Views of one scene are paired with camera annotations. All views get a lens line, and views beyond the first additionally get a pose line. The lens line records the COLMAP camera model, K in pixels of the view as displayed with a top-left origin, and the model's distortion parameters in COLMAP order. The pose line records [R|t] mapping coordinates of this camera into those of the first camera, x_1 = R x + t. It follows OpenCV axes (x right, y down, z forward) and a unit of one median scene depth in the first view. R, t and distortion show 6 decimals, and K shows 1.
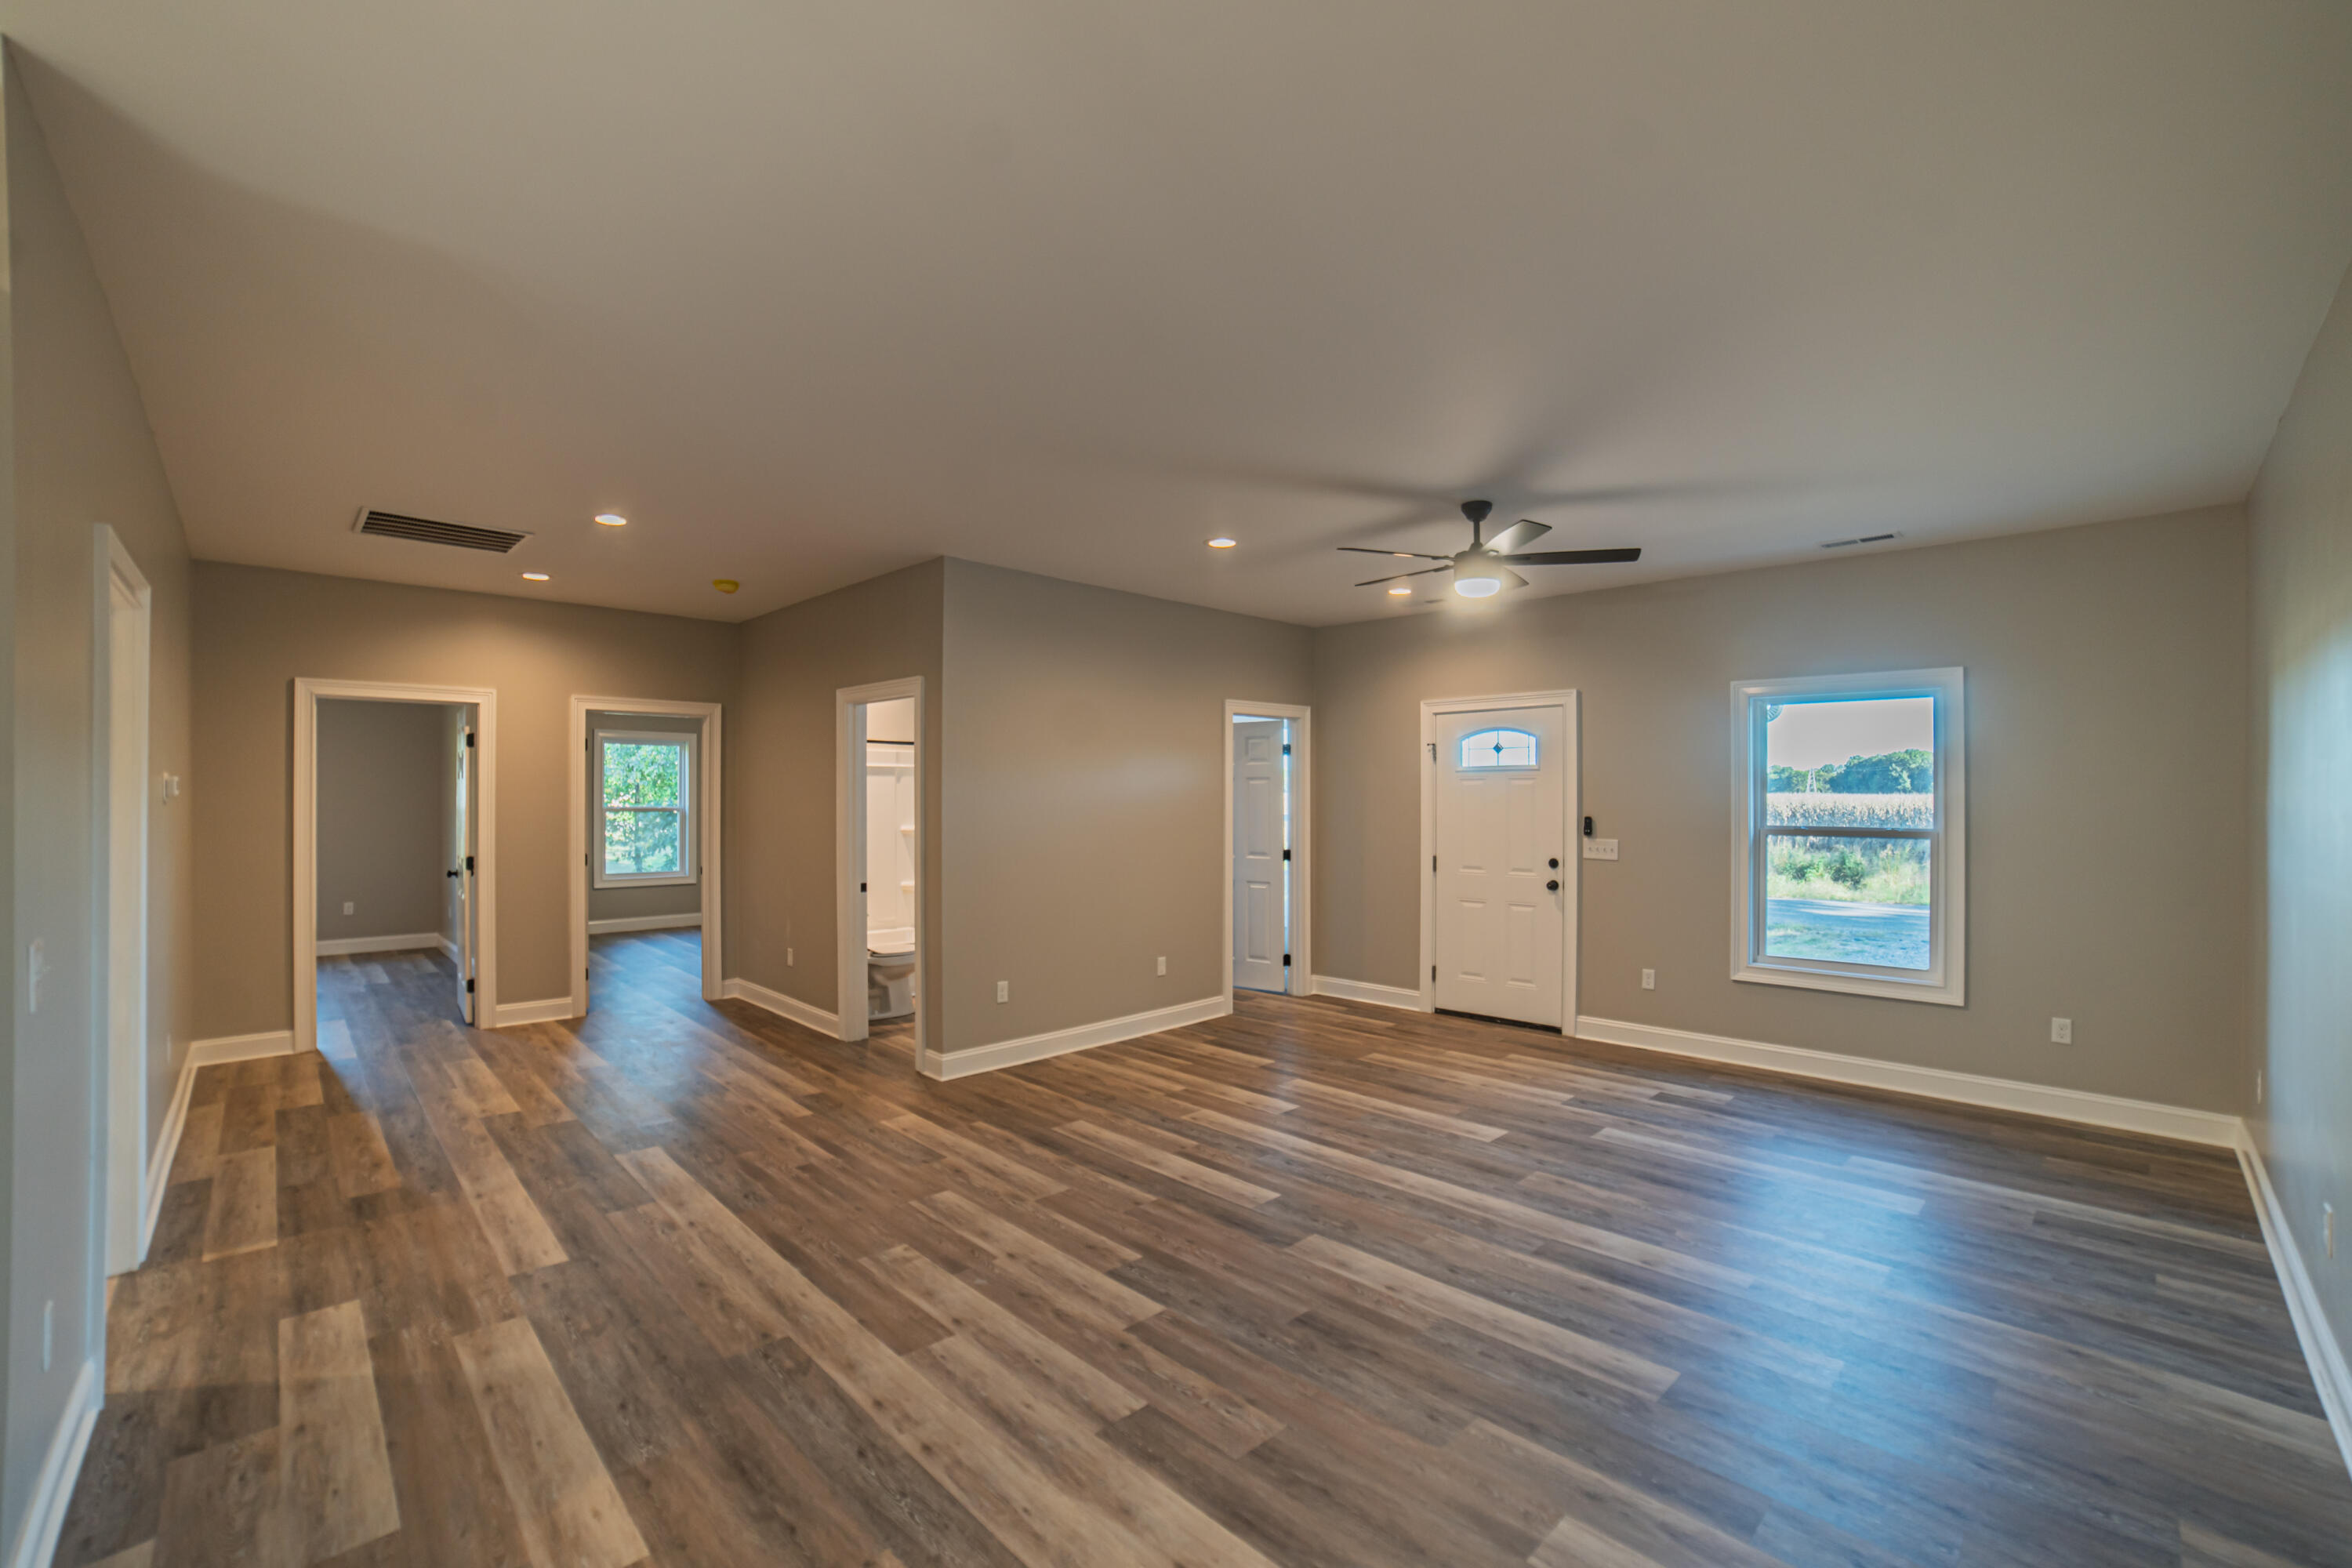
lens RADIAL K [[993.4, 0, 1180.1], [0, 993.4, 797.0], [0, 0, 1]] dist [-0.094730, 0.037429]
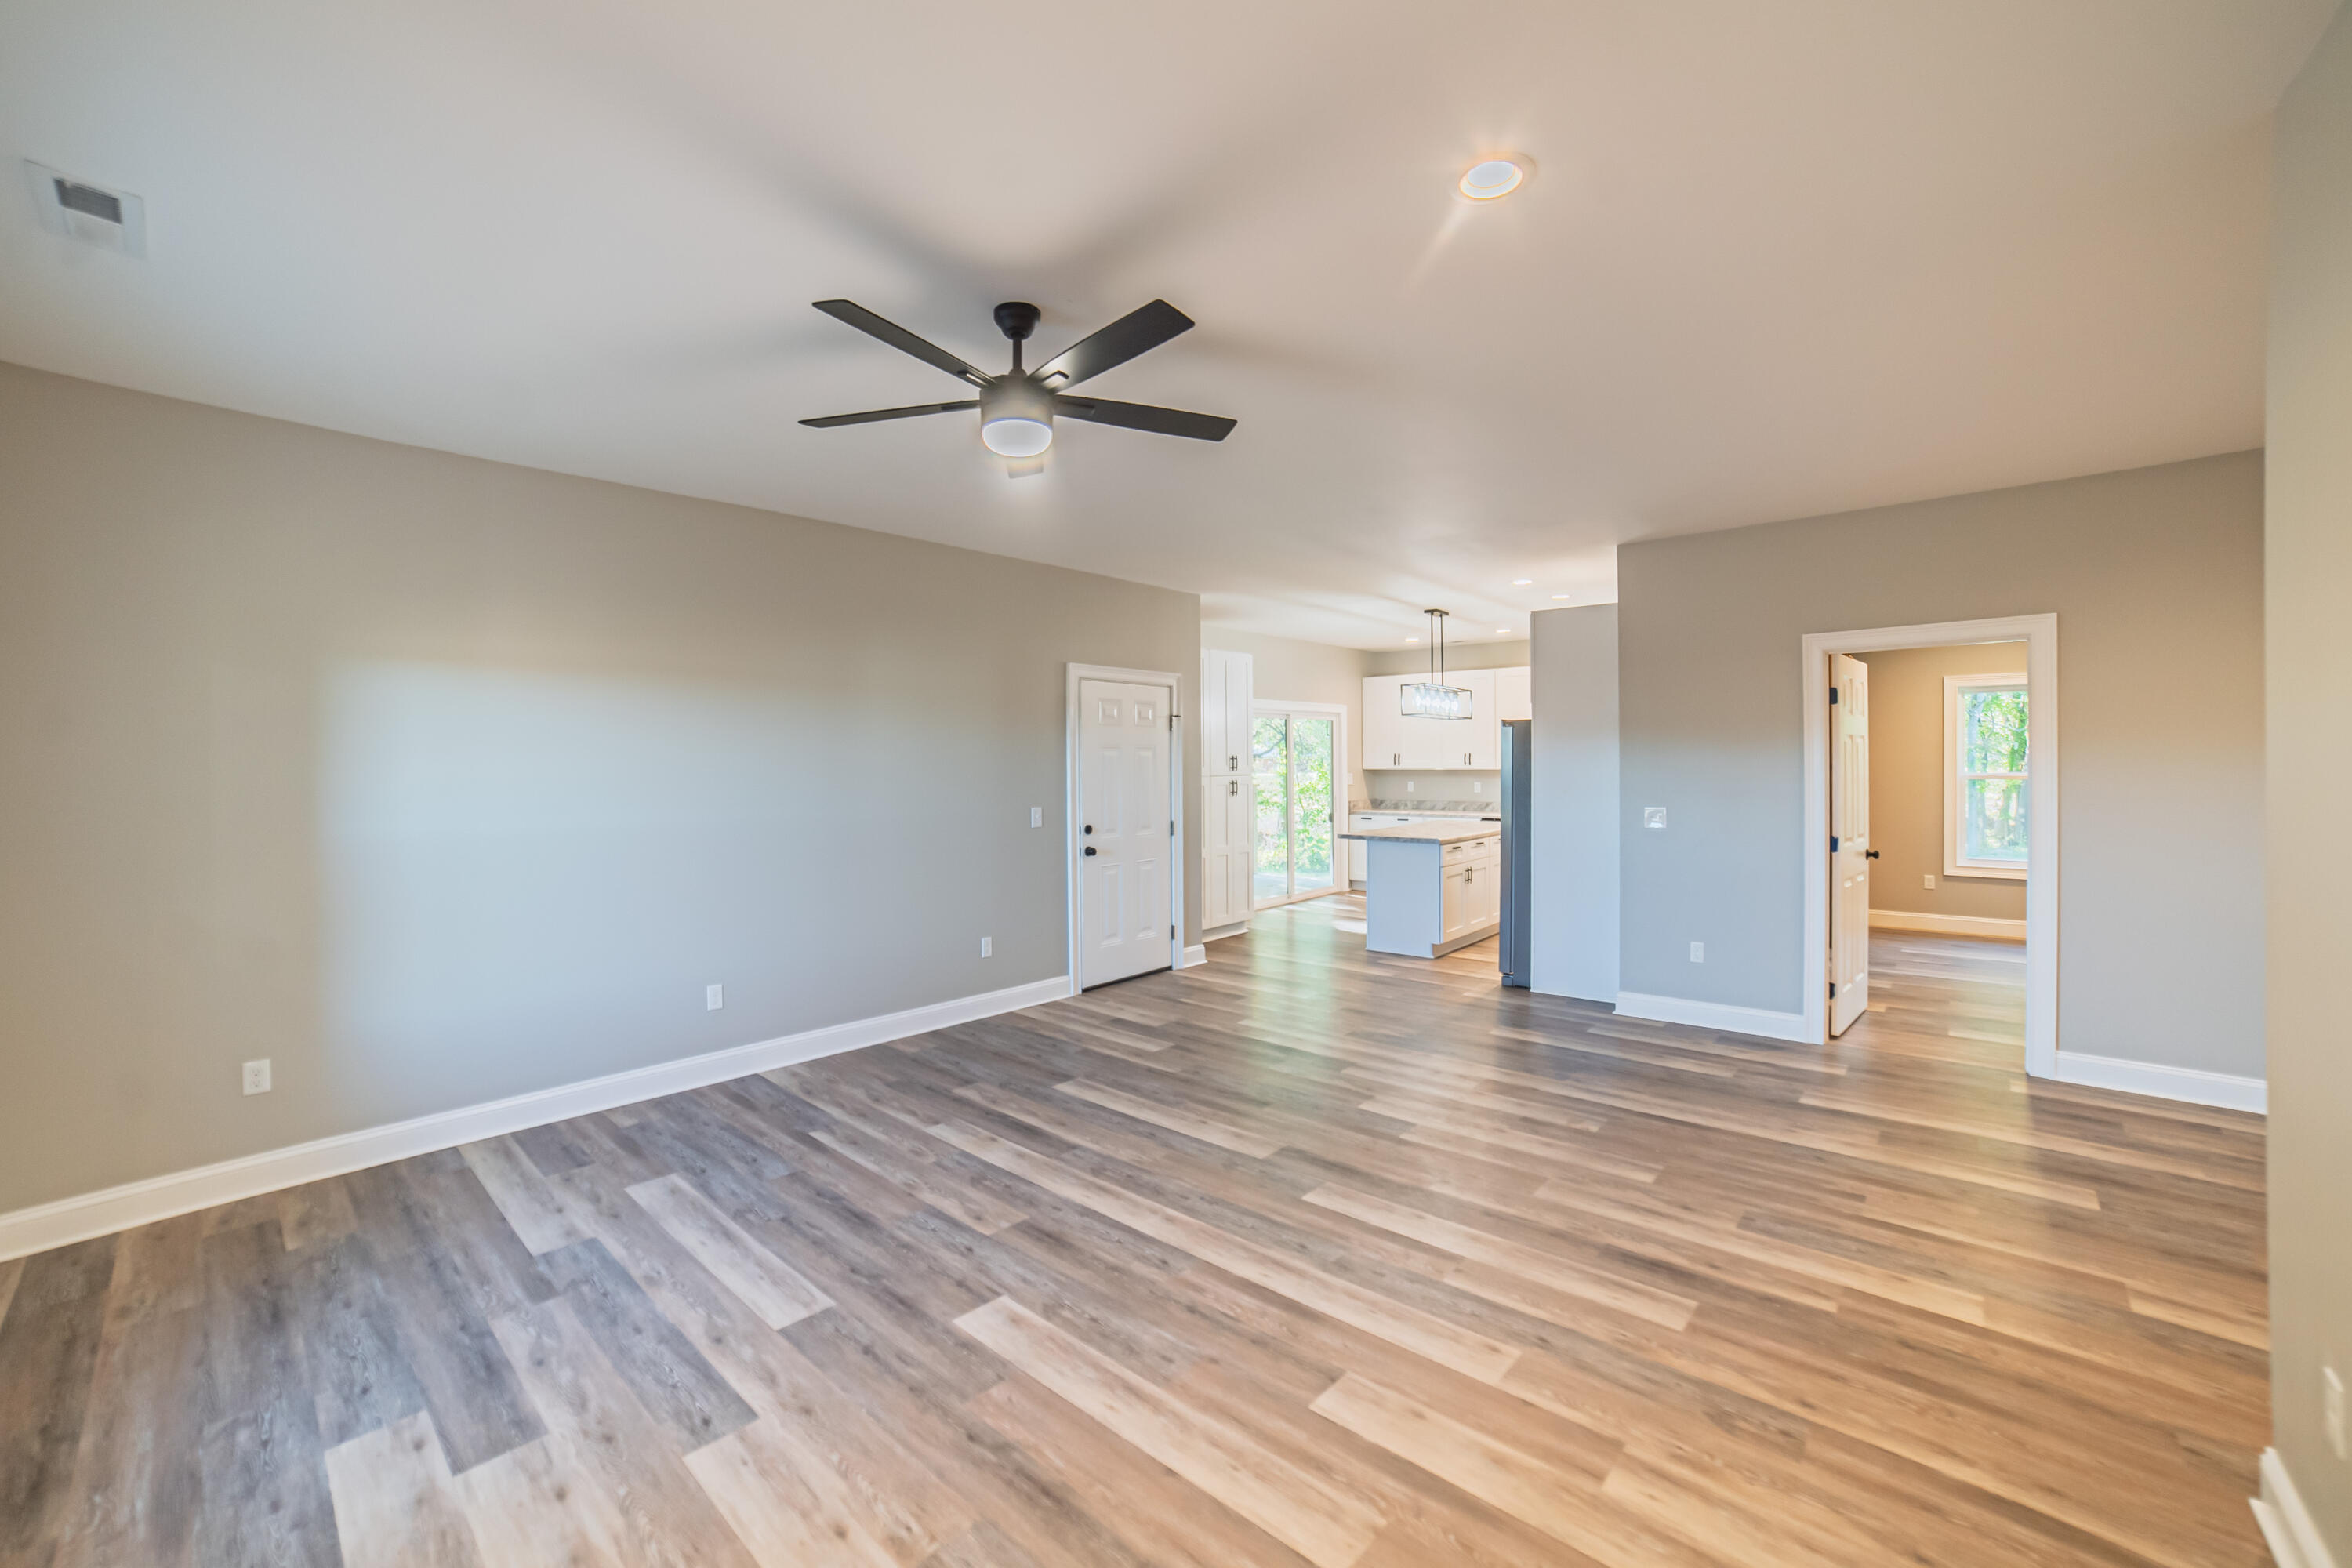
lens RADIAL K [[945.4, 0, 1159.7], [0, 945.4, 784.0], [0, 0, 1]] dist [-0.098583, 0.041585]
pose [[-0.998328, 0.005604, -0.057525, 0.278534], [0.004276, 0.999722, 0.023185, -0.001338], [0.057639, 0.022900, -0.998075, 1.818048]]
